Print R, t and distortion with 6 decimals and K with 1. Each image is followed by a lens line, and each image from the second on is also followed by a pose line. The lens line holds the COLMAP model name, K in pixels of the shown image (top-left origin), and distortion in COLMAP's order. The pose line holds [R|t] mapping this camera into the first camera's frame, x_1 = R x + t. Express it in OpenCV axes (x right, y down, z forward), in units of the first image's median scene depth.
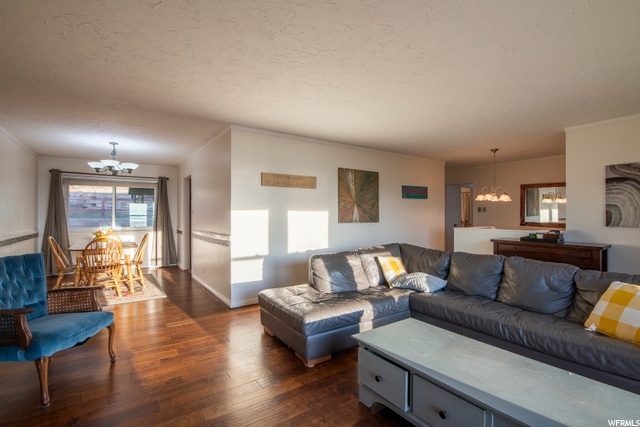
lens RADIAL K [[304.7, 0, 317.9], [0, 304.7, 215.8], [0, 0, 1]] dist [-0.019992, -0.000300]
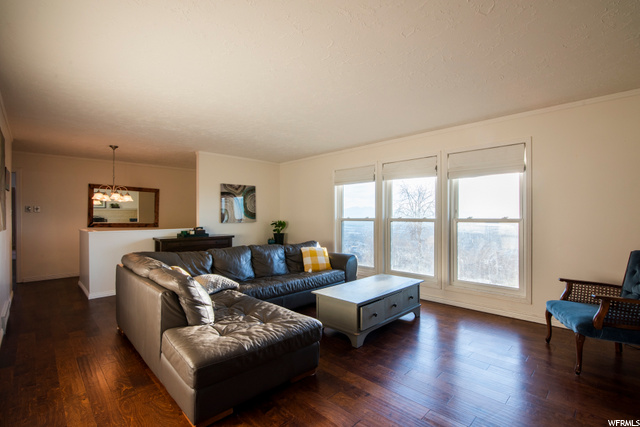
lens RADIAL K [[304.7, 0, 317.9], [0, 304.7, 215.8], [0, 0, 1]] dist [-0.019992, -0.000300]
pose [[-0.204514, -0.003346, 0.978858, -0.678220], [0.004781, 0.999979, 0.004417, -0.005425], [-0.978852, 0.005583, -0.204493, 0.822460]]
